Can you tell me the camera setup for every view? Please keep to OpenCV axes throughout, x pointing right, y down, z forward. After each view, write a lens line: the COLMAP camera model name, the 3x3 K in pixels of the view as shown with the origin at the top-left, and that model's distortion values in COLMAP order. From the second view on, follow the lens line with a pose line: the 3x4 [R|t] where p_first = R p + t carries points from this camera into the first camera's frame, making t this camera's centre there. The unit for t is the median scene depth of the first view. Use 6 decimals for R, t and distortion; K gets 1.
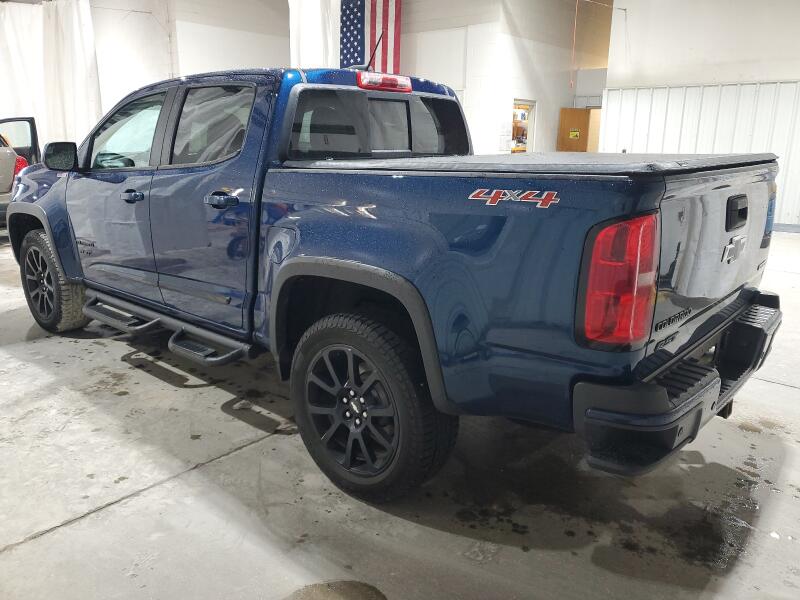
lens RADIAL K [[624.5, 0, 396.7], [0, 624.5, 300.2], [0, 0, 1]] dist [-0.000240, 0.015021]
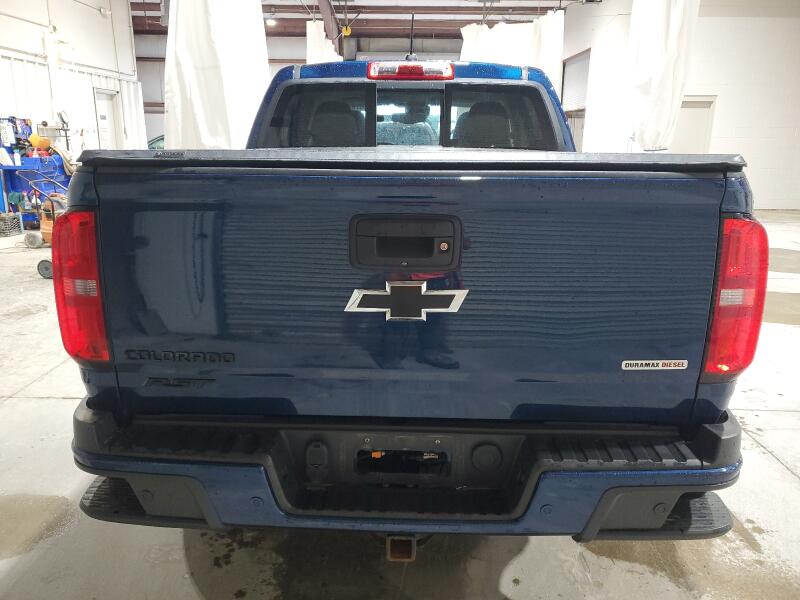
lens RADIAL K [[624.5, 0, 396.7], [0, 624.5, 300.2], [0, 0, 1]] dist [-0.000240, 0.015021]
pose [[0.646970, 0.192509, -0.737814, 0.727806], [-0.199047, 0.976695, 0.080298, -0.093824], [0.736077, 0.094909, 0.670211, 0.418965]]
